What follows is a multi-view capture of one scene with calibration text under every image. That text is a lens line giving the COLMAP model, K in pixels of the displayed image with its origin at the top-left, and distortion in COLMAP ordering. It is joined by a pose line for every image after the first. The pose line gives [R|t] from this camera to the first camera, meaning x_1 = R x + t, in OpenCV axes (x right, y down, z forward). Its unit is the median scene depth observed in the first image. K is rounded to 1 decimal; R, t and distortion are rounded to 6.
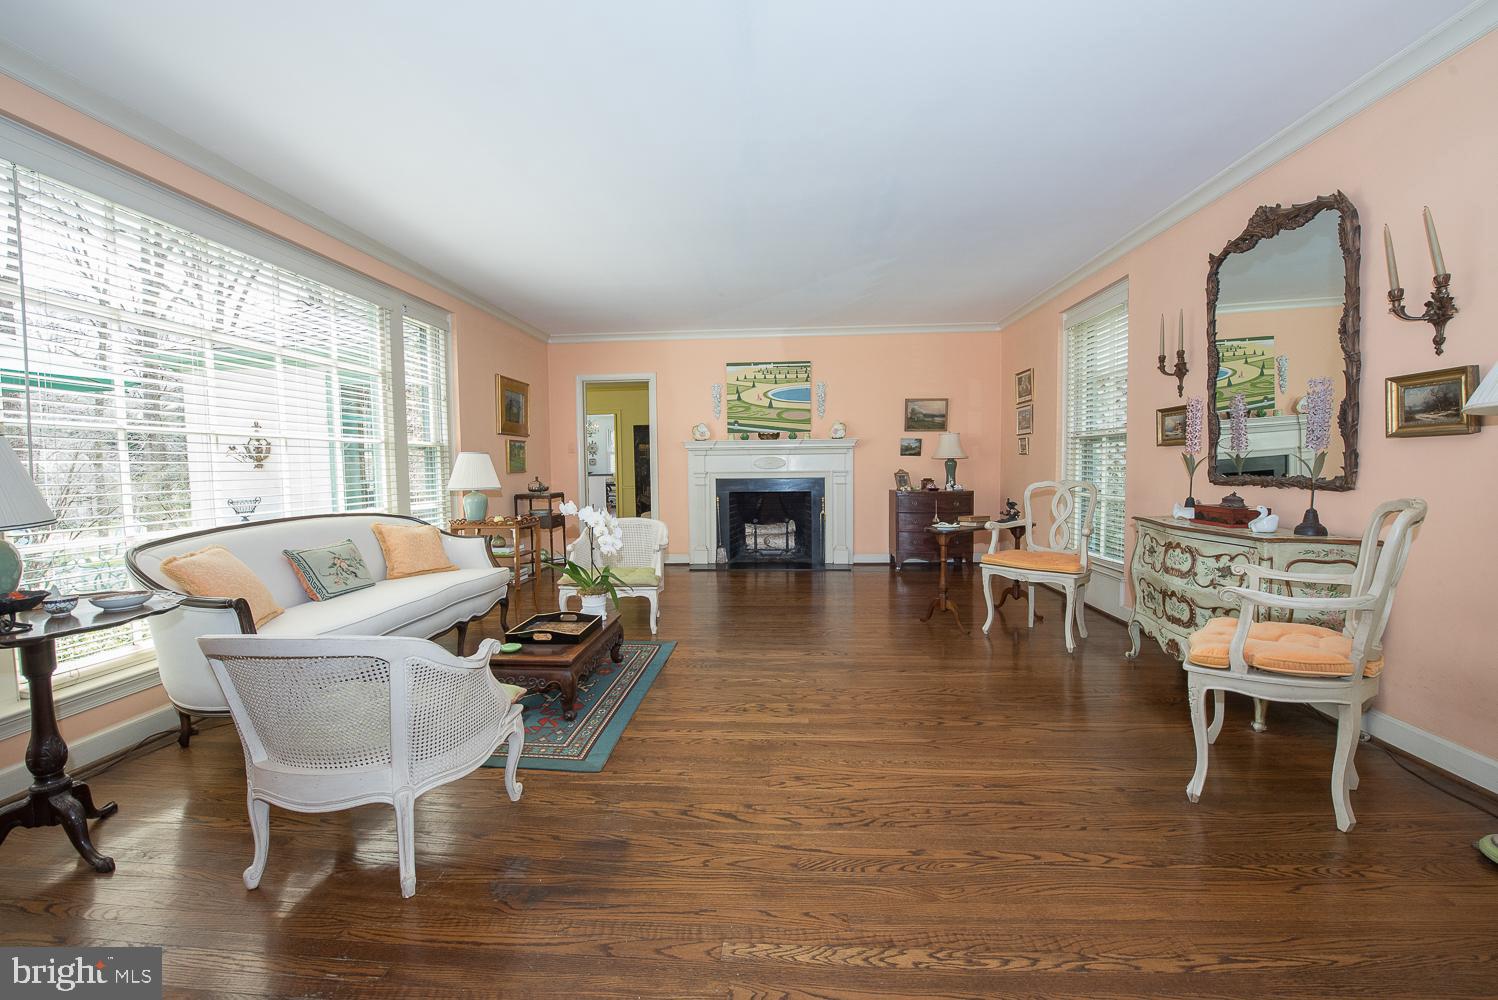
lens RADIAL K [[603.2, 0, 749.8], [0, 603.2, 497.8], [0, 0, 1]] dist [-0.012936, -0.000773]
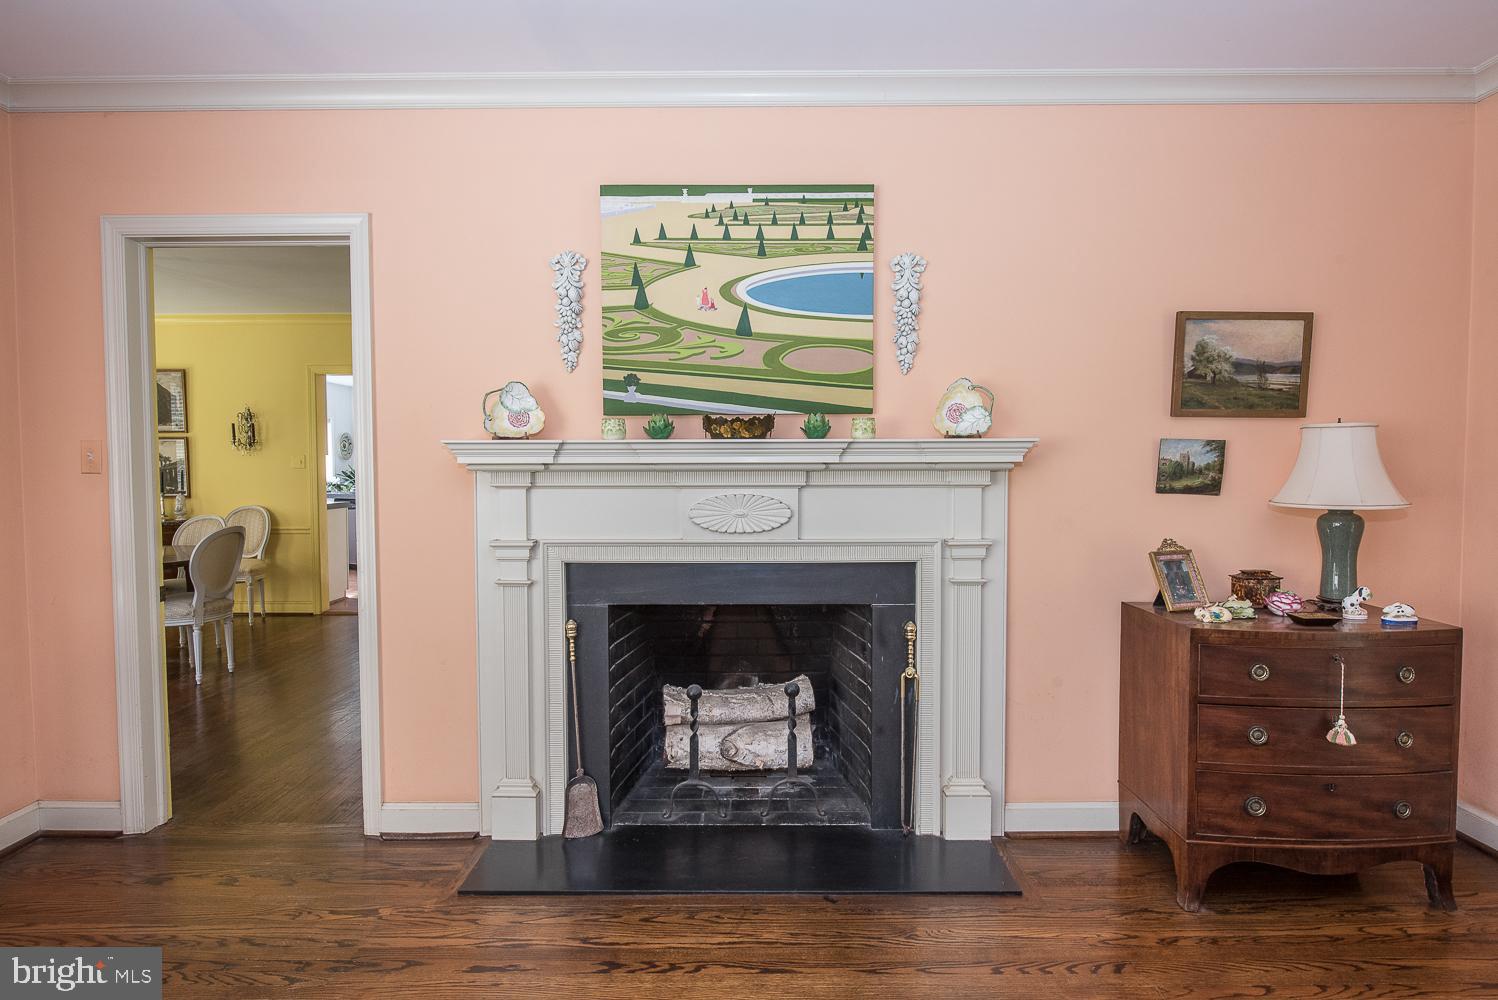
lens RADIAL K [[870.0, 0, 751.0], [0, 870.0, 495.6], [0, 0, 1]] dist [-0.002564, -0.000194]
pose [[0.998559, 0.006623, 0.053255, 0.014929], [-0.006754, 0.999975, 0.002284, -0.068328], [-0.053238, -0.002640, 0.998578, 0.556776]]
